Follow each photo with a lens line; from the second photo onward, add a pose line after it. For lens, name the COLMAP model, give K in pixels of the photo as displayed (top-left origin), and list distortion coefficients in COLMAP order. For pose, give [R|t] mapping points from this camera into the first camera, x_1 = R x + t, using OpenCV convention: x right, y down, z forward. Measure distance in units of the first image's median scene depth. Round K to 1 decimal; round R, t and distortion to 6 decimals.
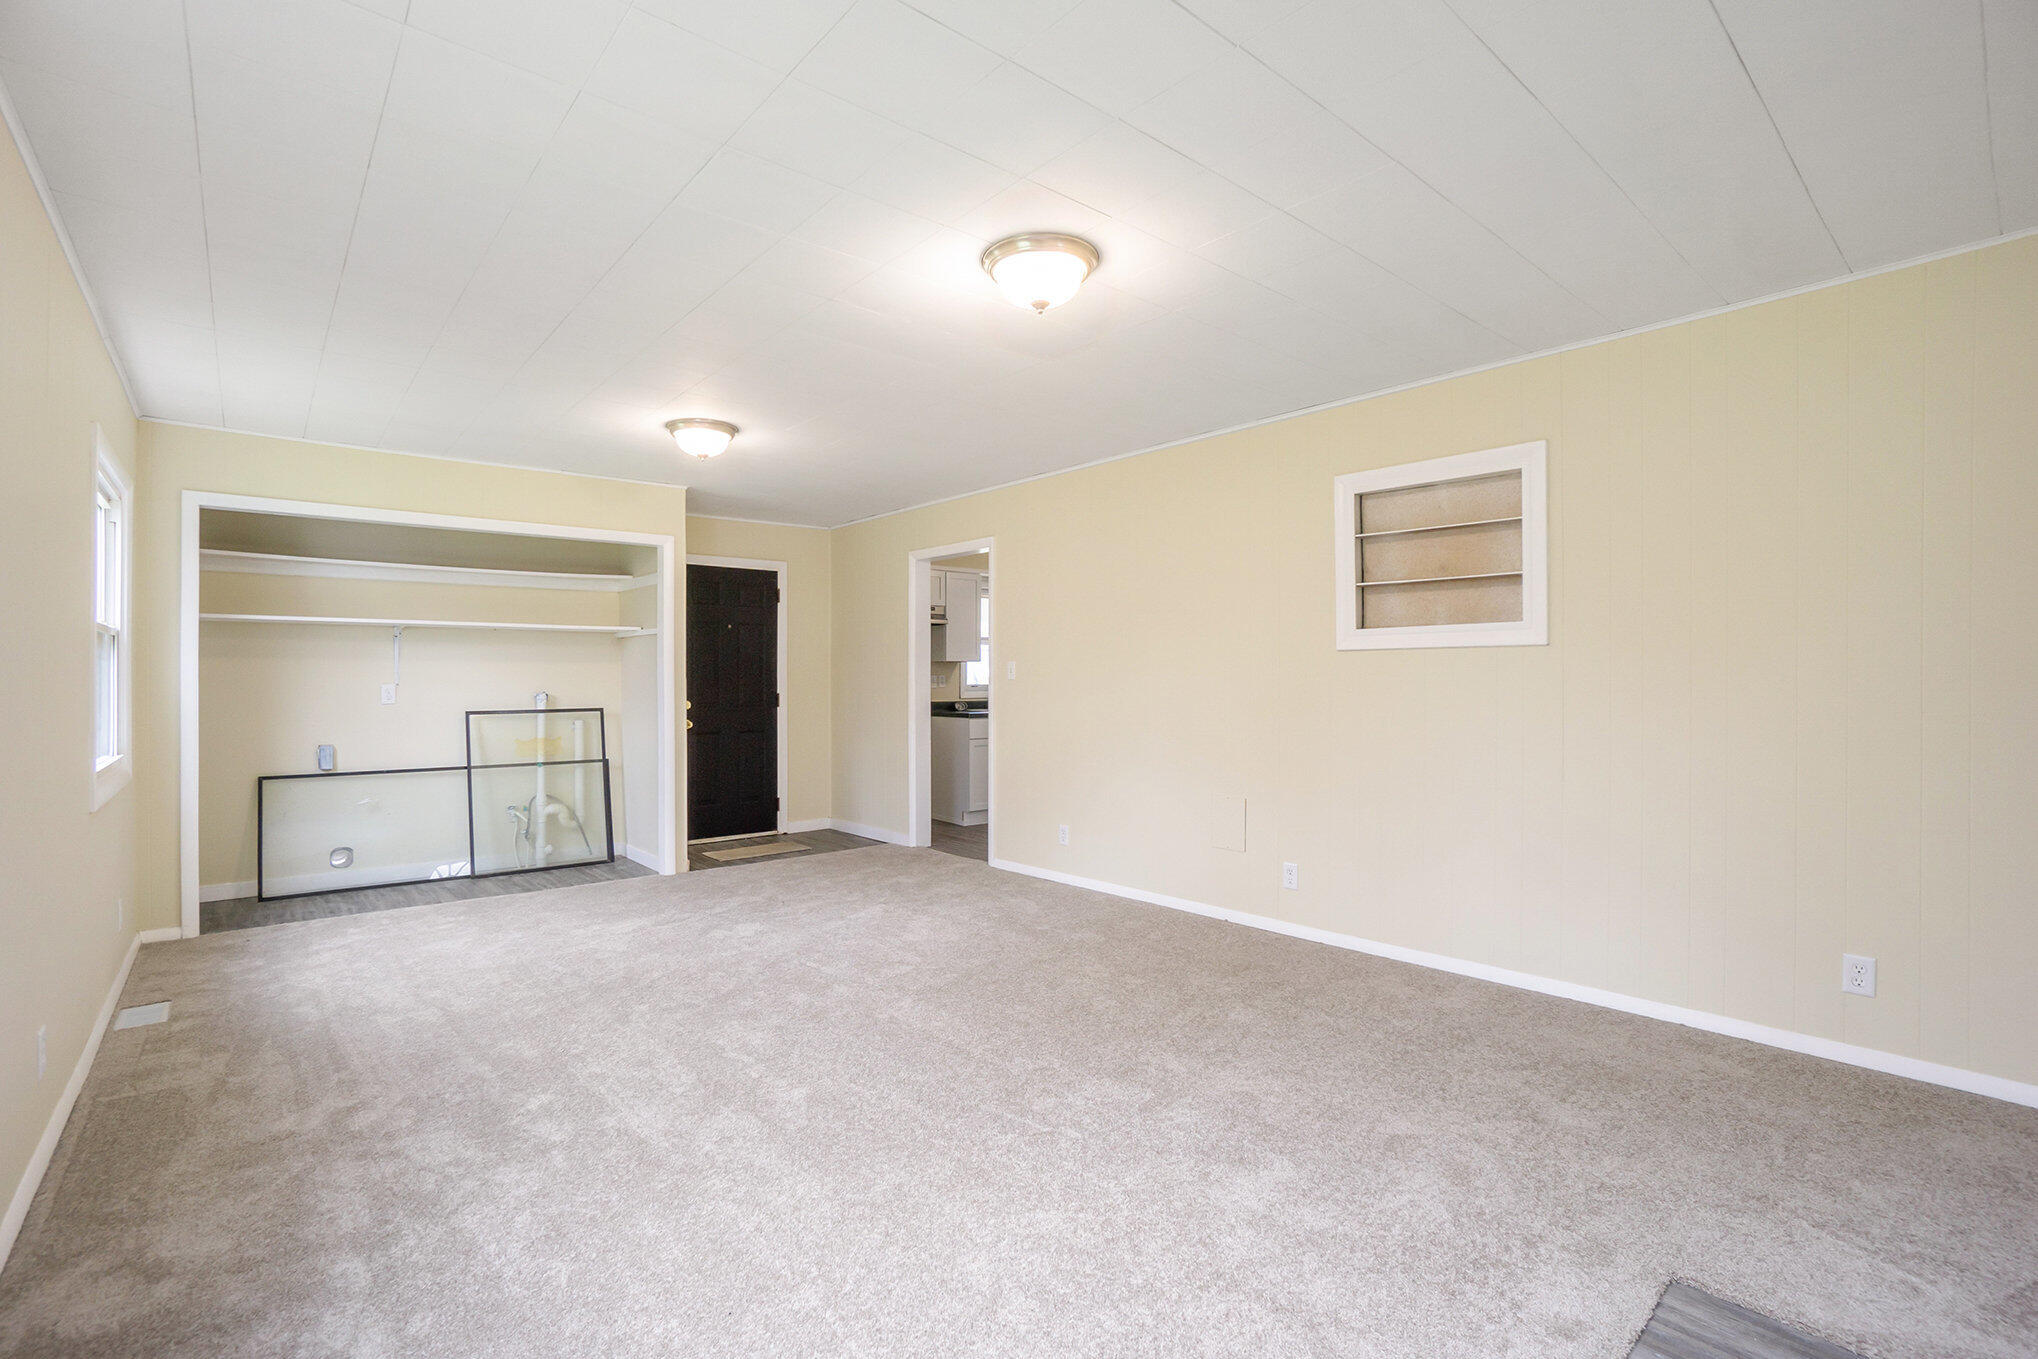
lens RADIAL K [[900.7, 0, 1012.5], [0, 900.7, 678.8], [0, 0, 1]] dist [-0.064787, 0.022410]
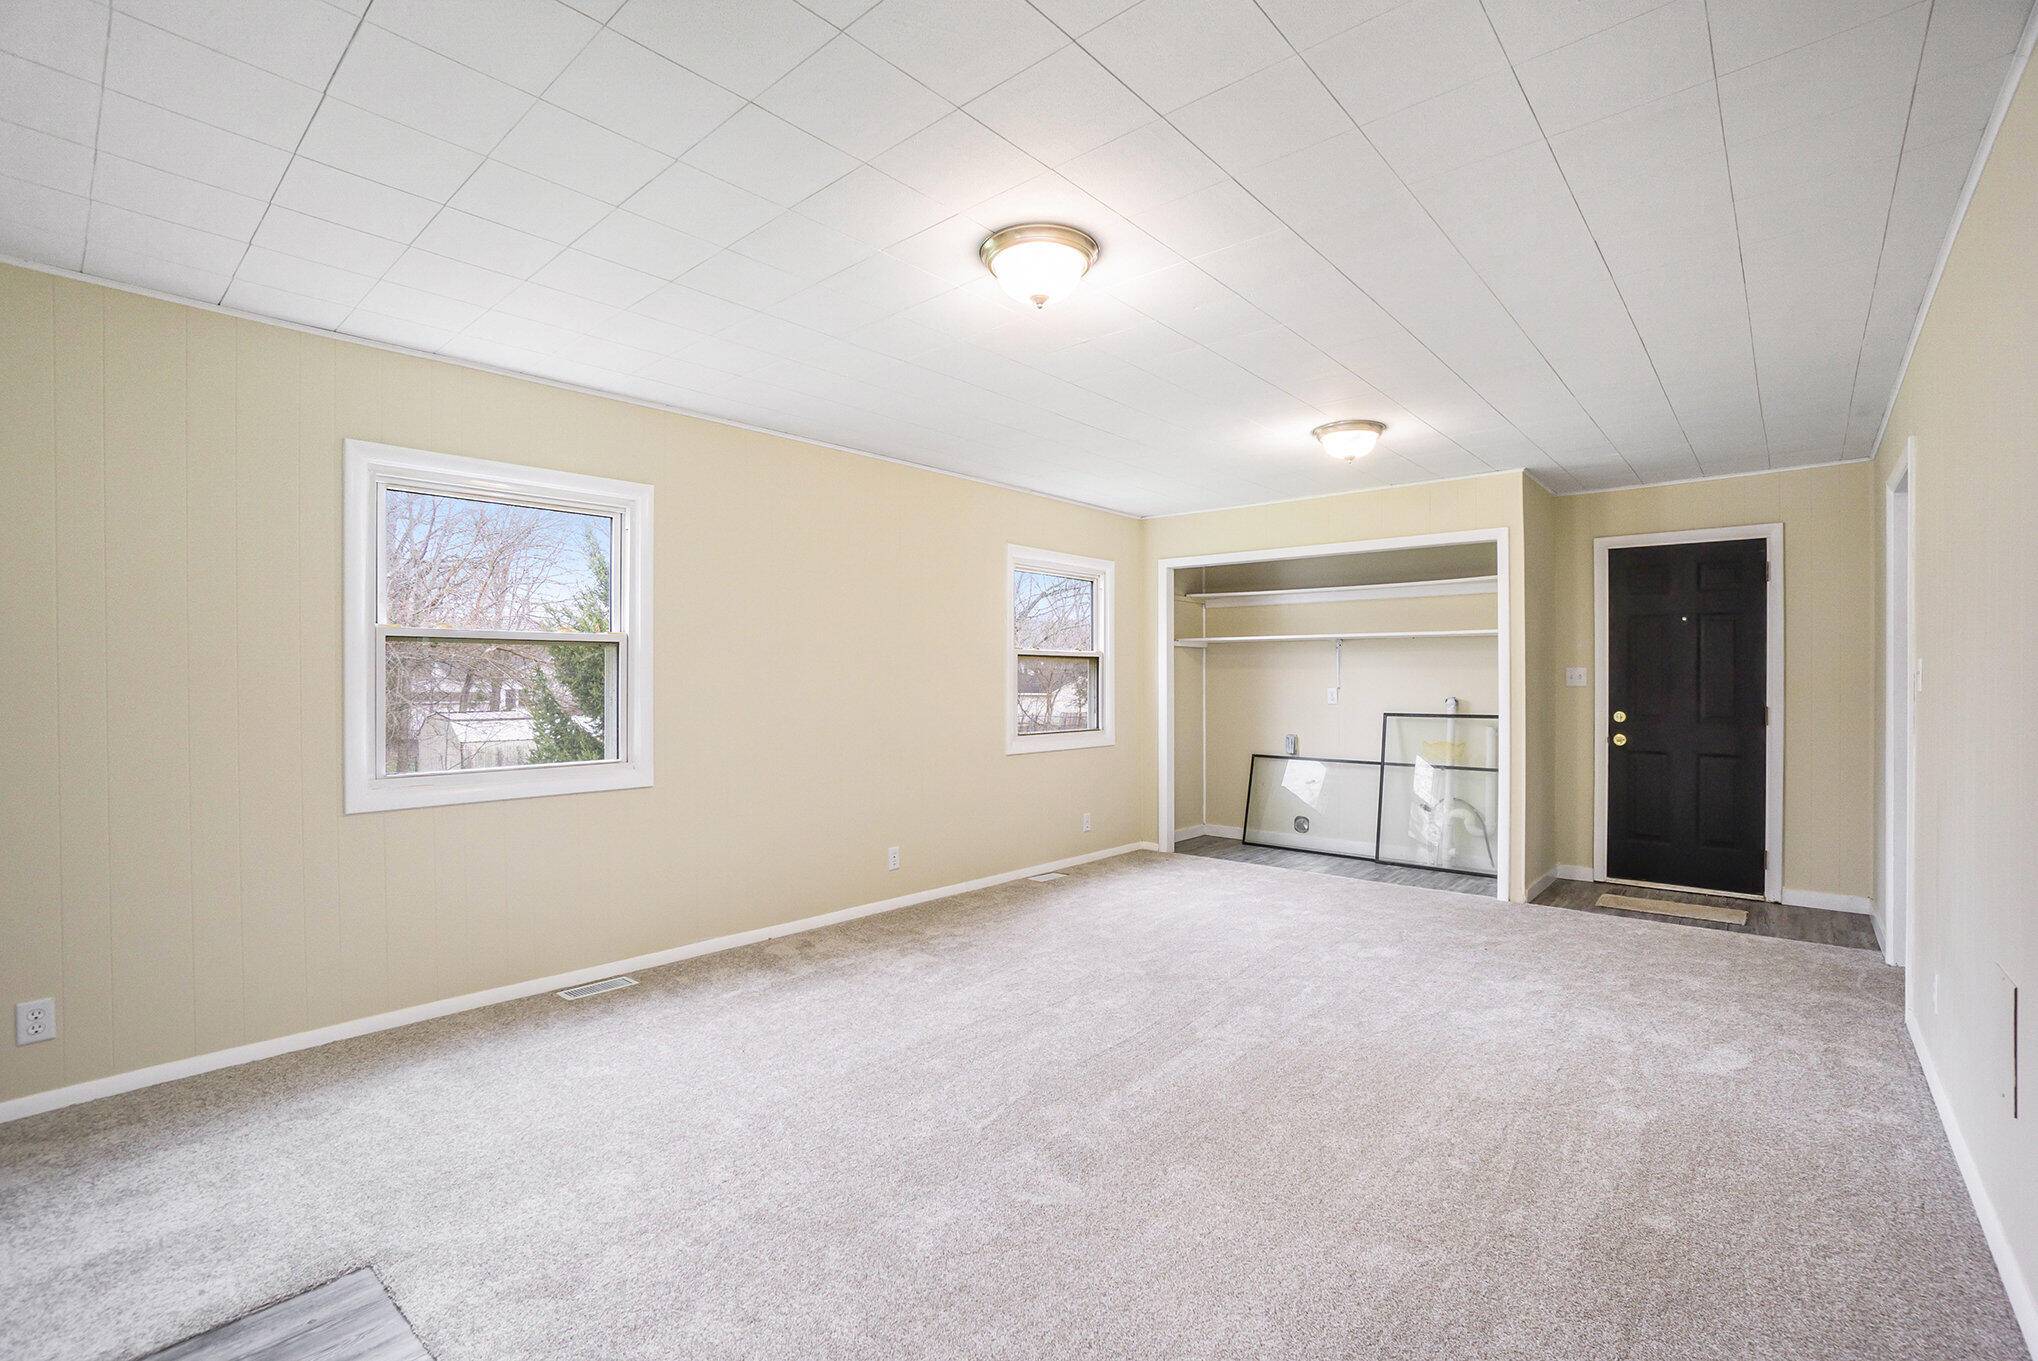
lens RADIAL K [[900.7, 0, 1012.5], [0, 900.7, 679.8], [0, 0, 1]] dist [-0.064787, 0.022410]
pose [[0.150020, -0.000527, -0.988683, 0.426794], [-0.005842, 0.999982, -0.001419, -0.000584], [0.988666, 0.005989, 0.150014, 0.367419]]
